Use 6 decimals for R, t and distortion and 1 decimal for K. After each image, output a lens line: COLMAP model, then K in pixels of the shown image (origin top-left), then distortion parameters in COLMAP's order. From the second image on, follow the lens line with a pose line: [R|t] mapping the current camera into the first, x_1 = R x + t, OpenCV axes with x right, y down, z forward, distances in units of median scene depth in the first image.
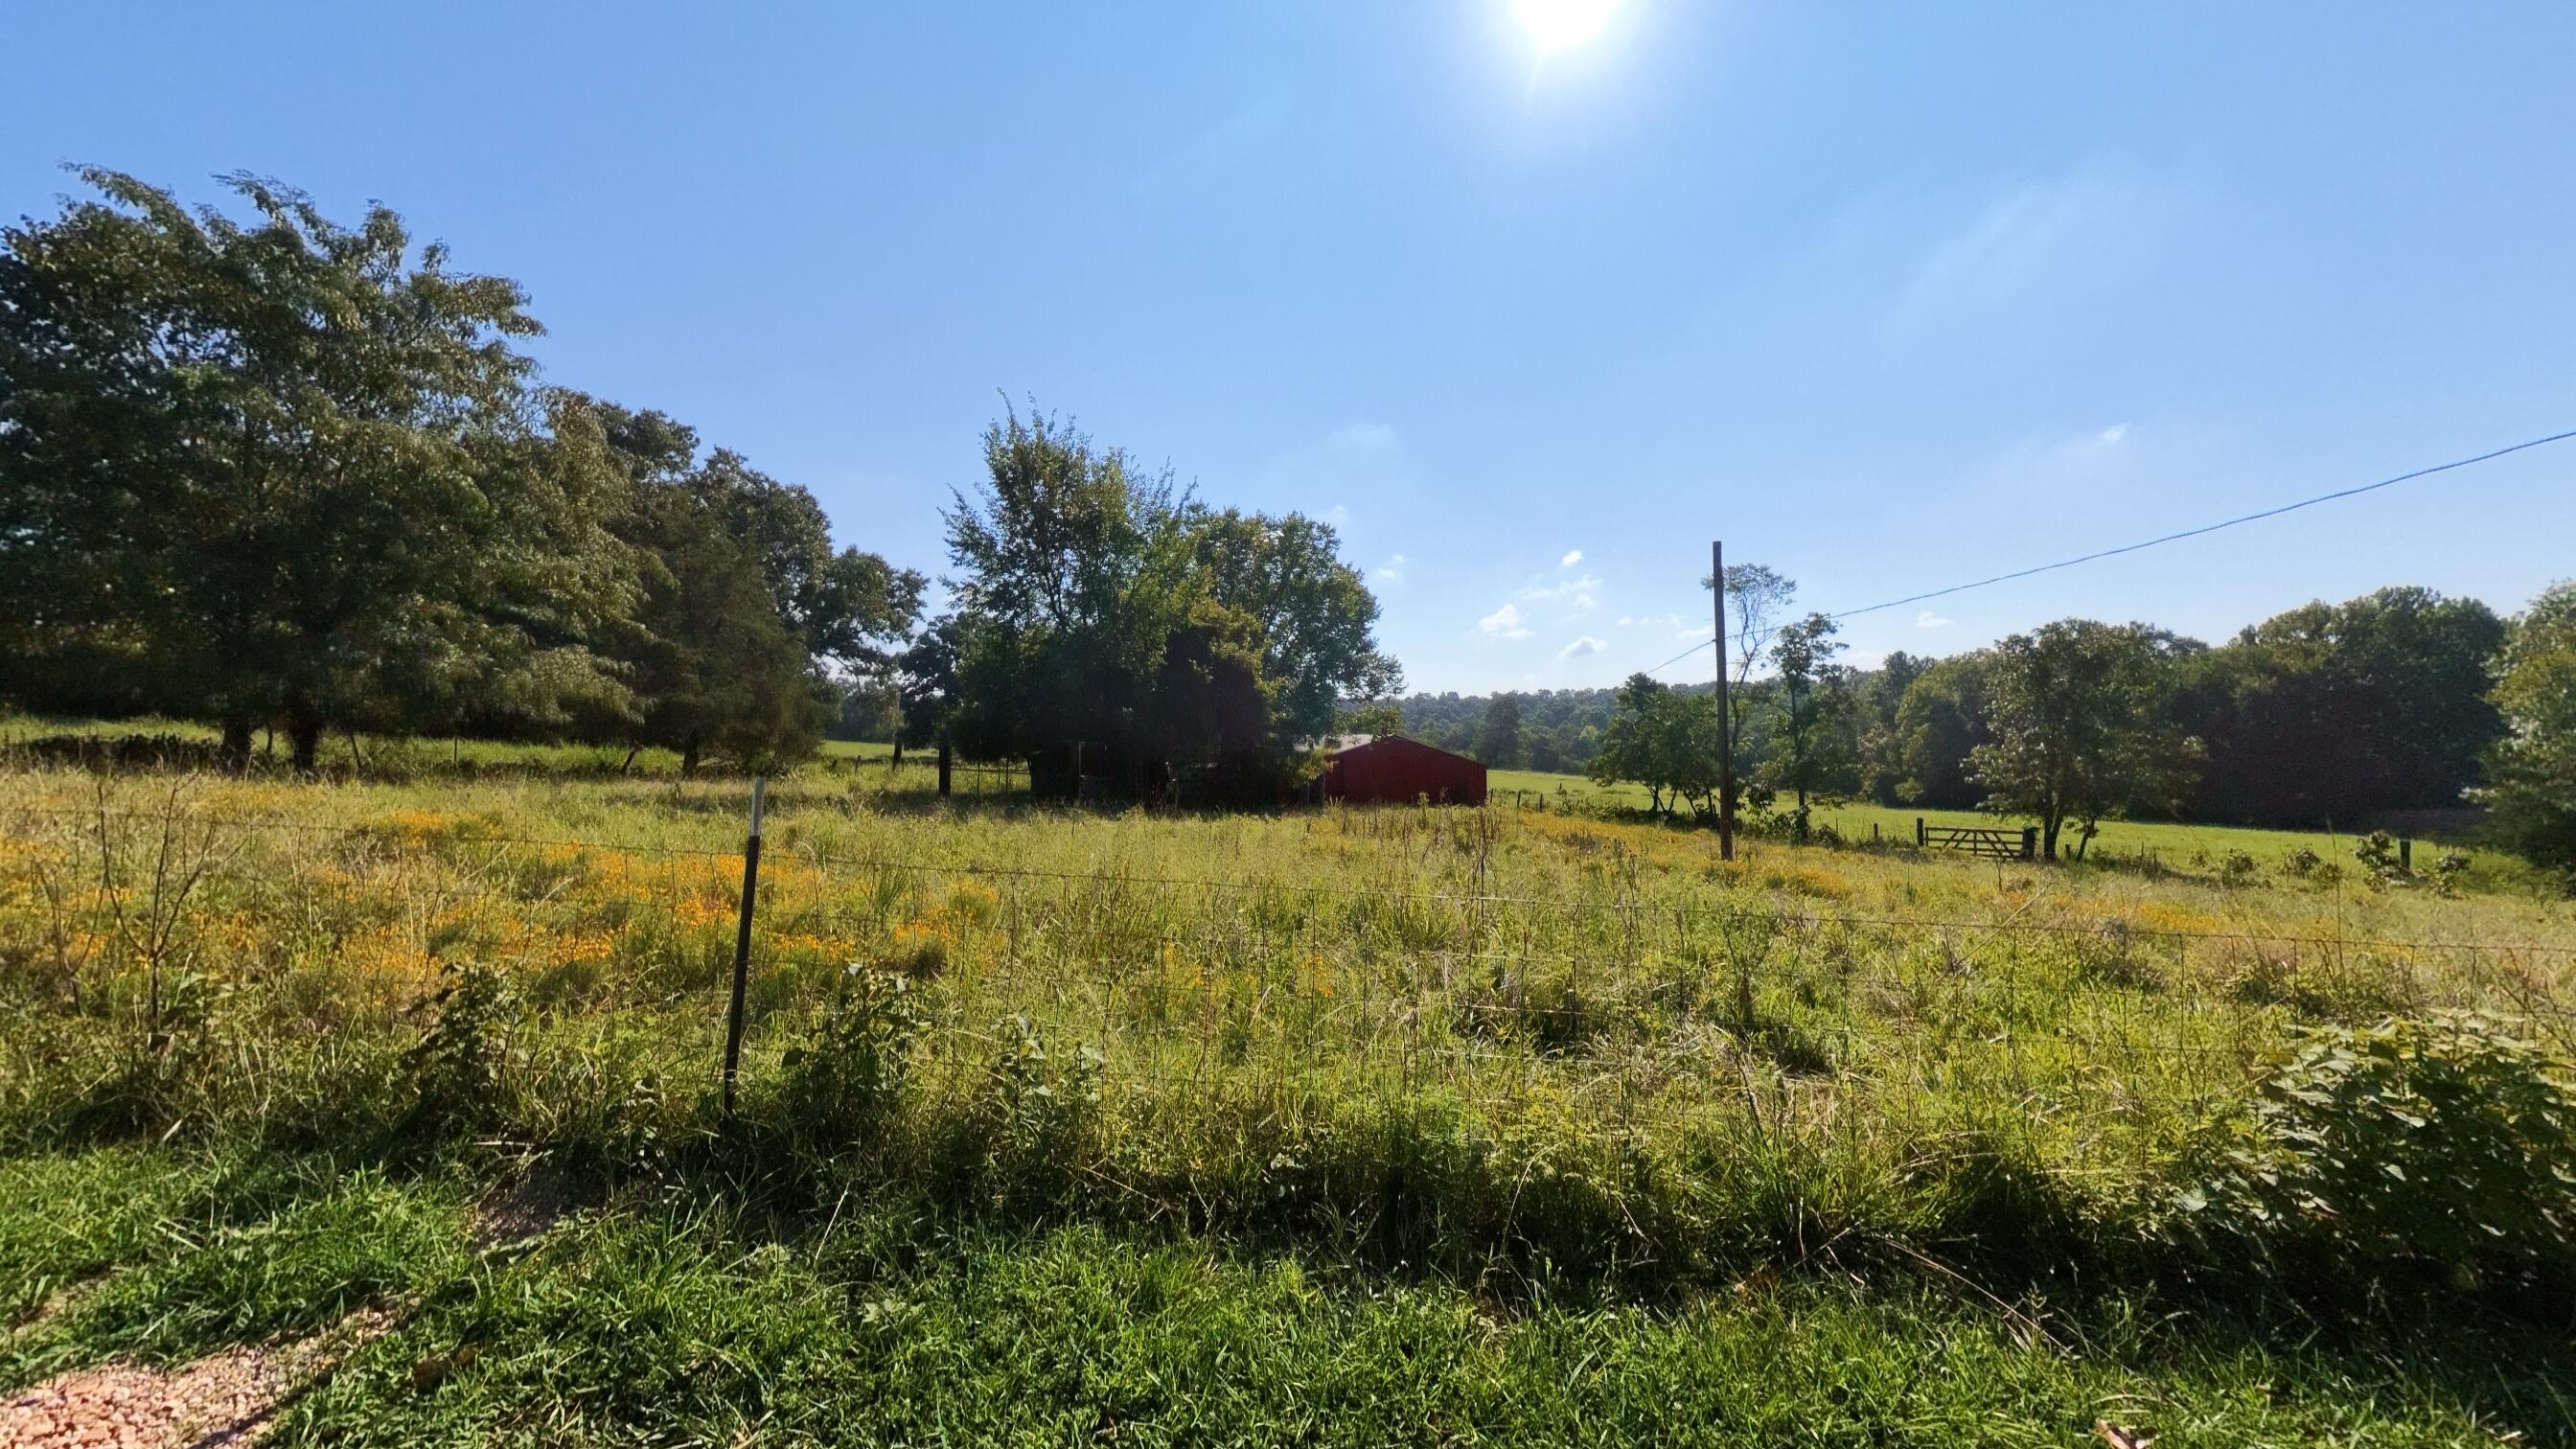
lens RADIAL K [[863.9, 0, 1293.1], [0, 863.9, 720.0], [0, 0, 1]] dist [0.000190, -0.000005]
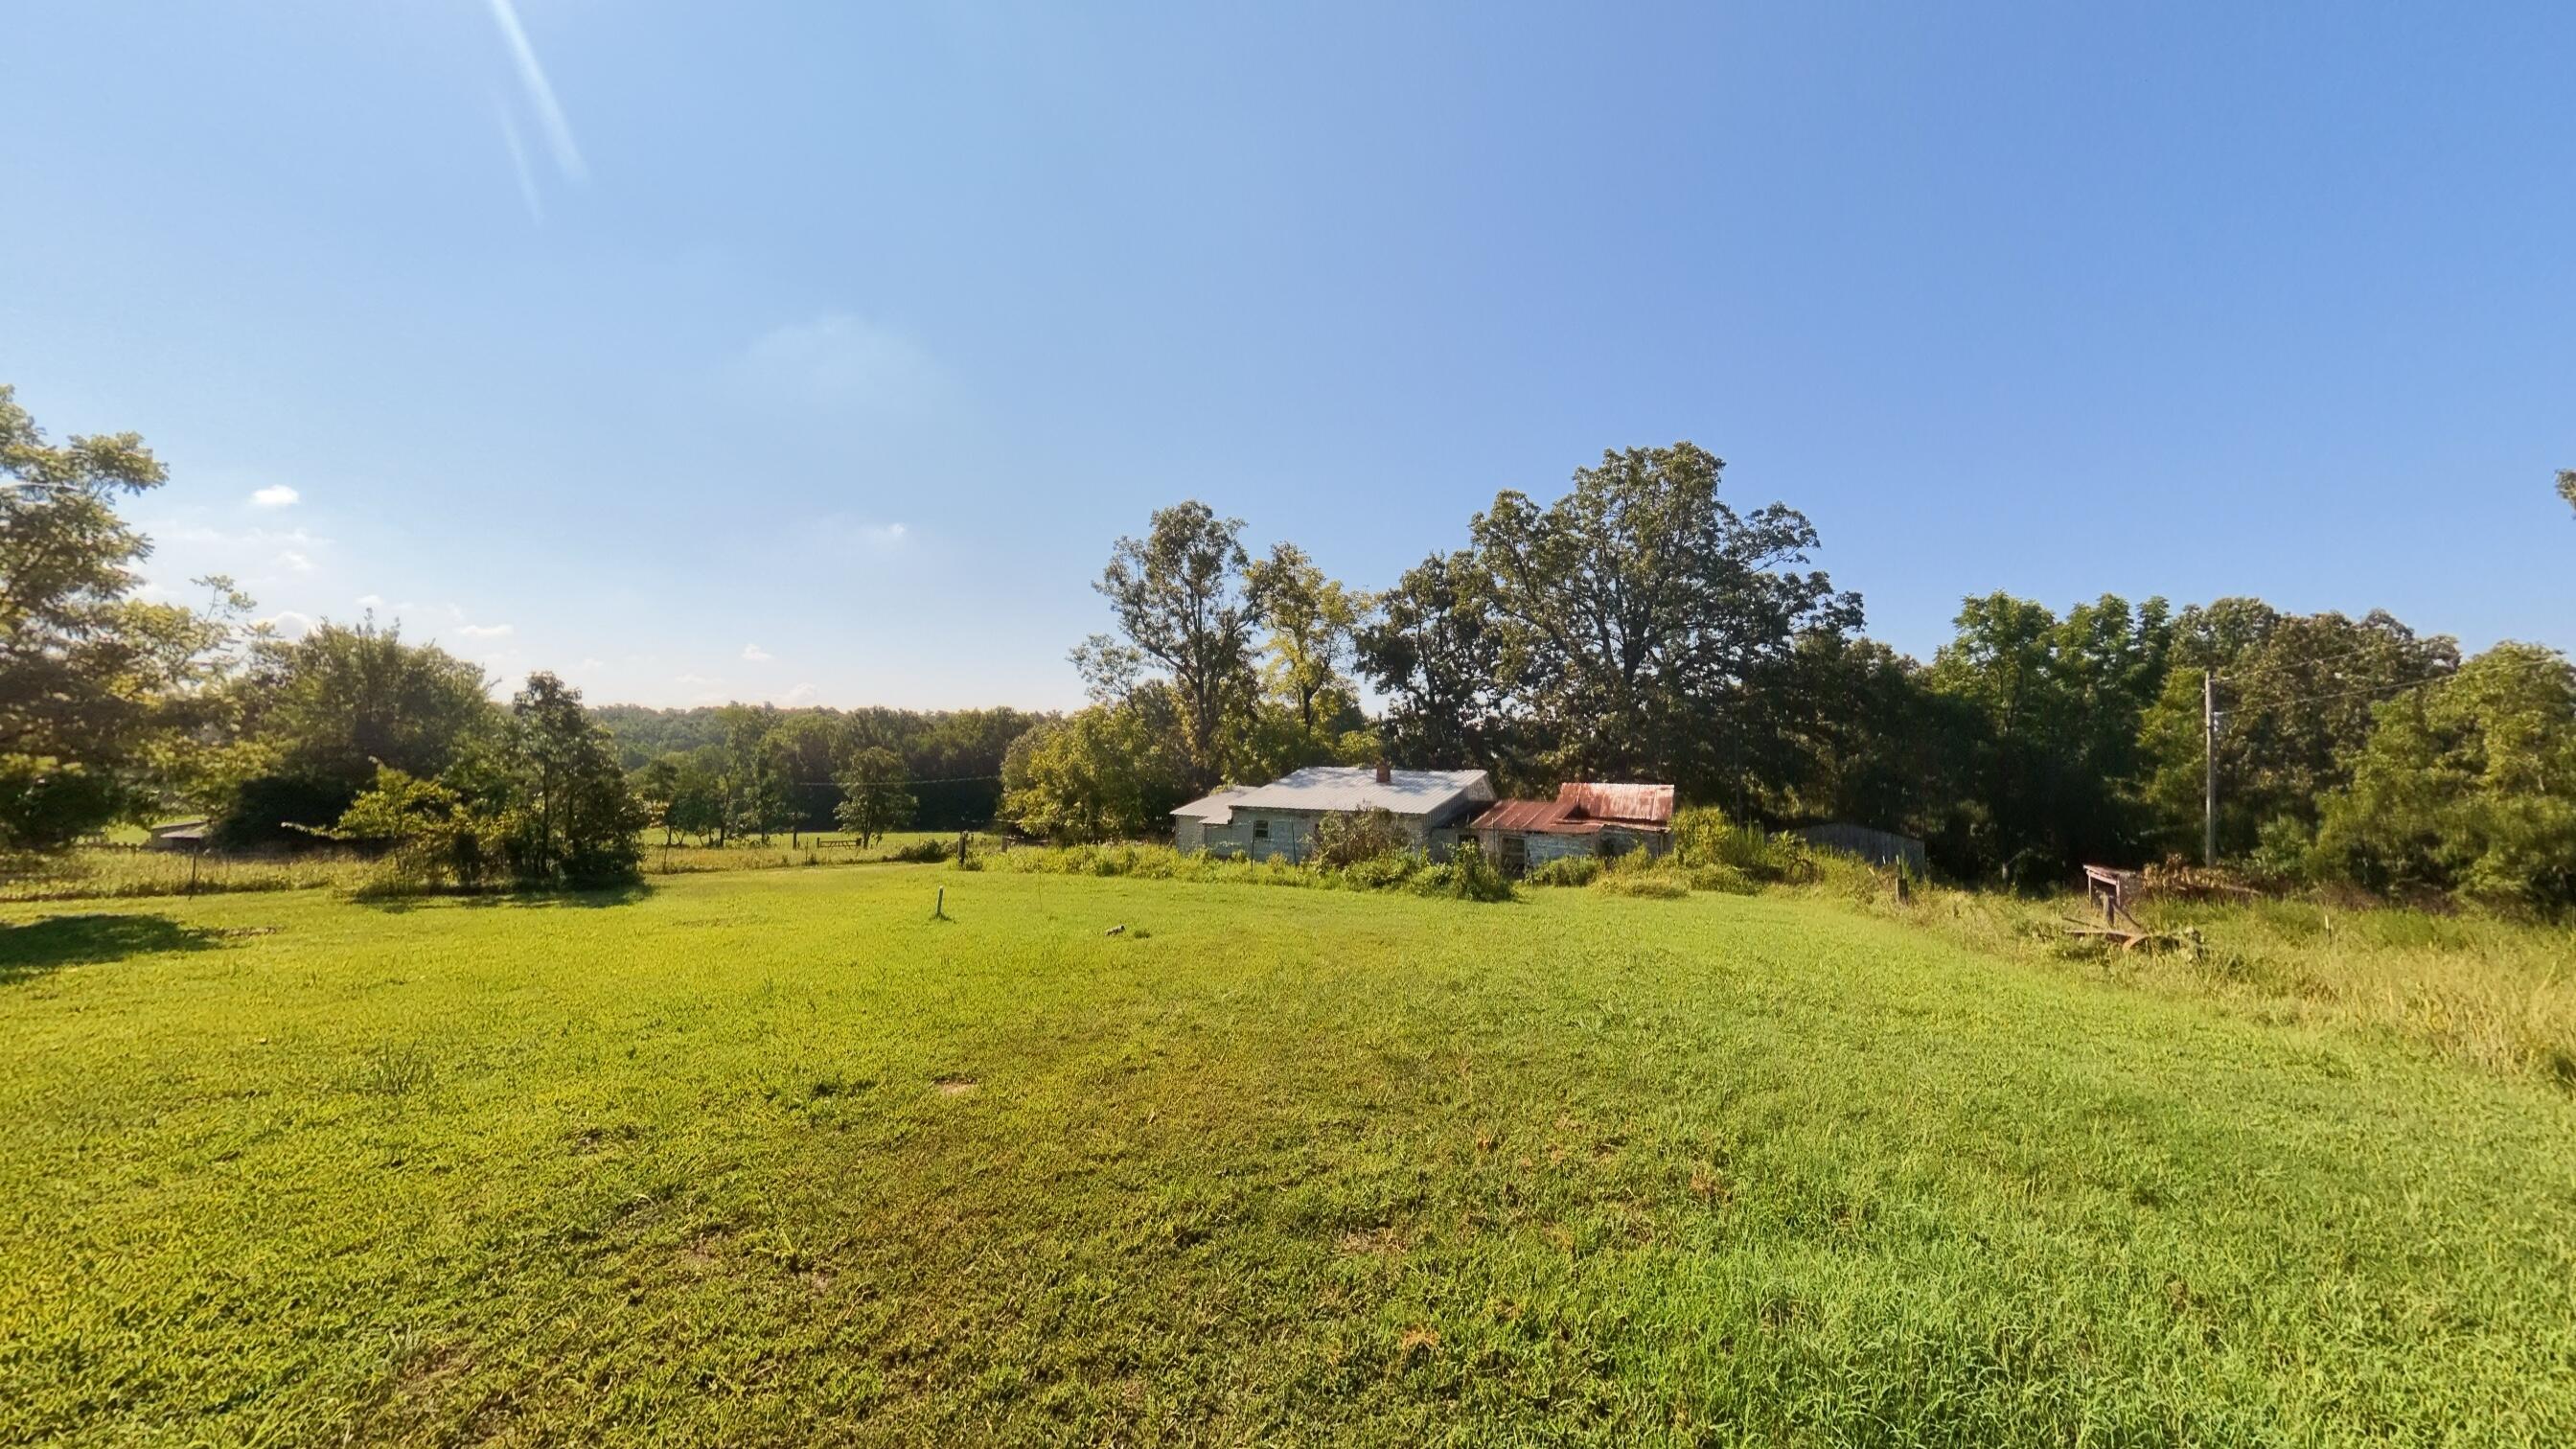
lens RADIAL K [[863.9, 0, 1287.6], [0, 863.9, 737.1], [0, 0, 1]] dist [0.000190, -0.000005]
pose [[0.367074, 0.040998, 0.929288, -0.361501], [-0.034946, 0.998931, -0.030267, -0.046403], [-0.929535, -0.021365, 0.368114, -0.371839]]
